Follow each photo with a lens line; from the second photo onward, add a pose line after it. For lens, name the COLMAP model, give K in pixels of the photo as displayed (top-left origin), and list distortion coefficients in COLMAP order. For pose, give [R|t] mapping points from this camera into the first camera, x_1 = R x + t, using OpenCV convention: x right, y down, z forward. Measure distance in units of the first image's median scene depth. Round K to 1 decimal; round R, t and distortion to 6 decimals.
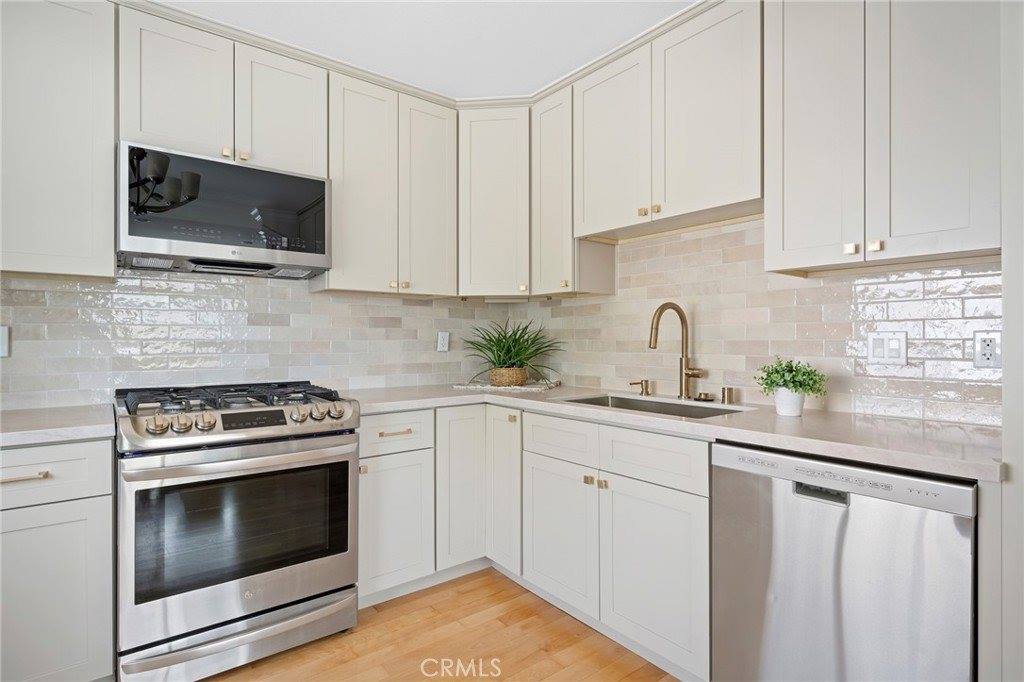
lens RADIAL K [[531.0, 0, 509.9], [0, 531.0, 340.5], [0, 0, 1]] dist [-0.003462, -0.000518]
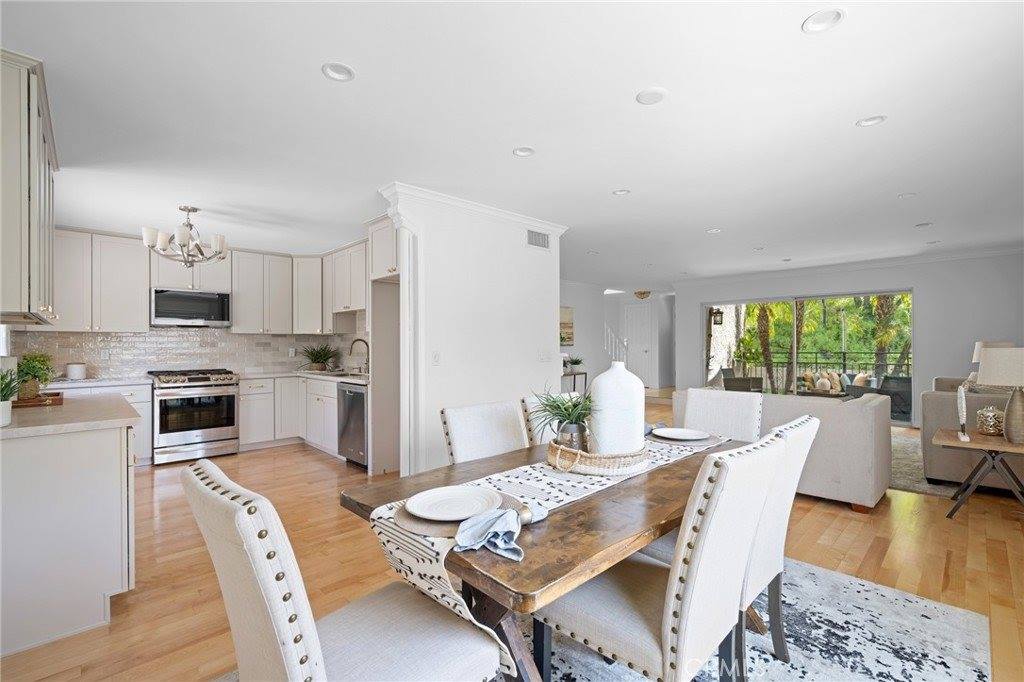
lens RADIAL K [[448.5, 0, 512.9], [0, 448.5, 343.7], [0, 0, 1]] dist [-0.002524, -0.000189]
pose [[0.993549, -0.000725, 0.113404, 0.951256], [0.001244, 0.999989, -0.004506, -0.040551], [-0.113399, 0.004618, 0.993539, -1.649093]]
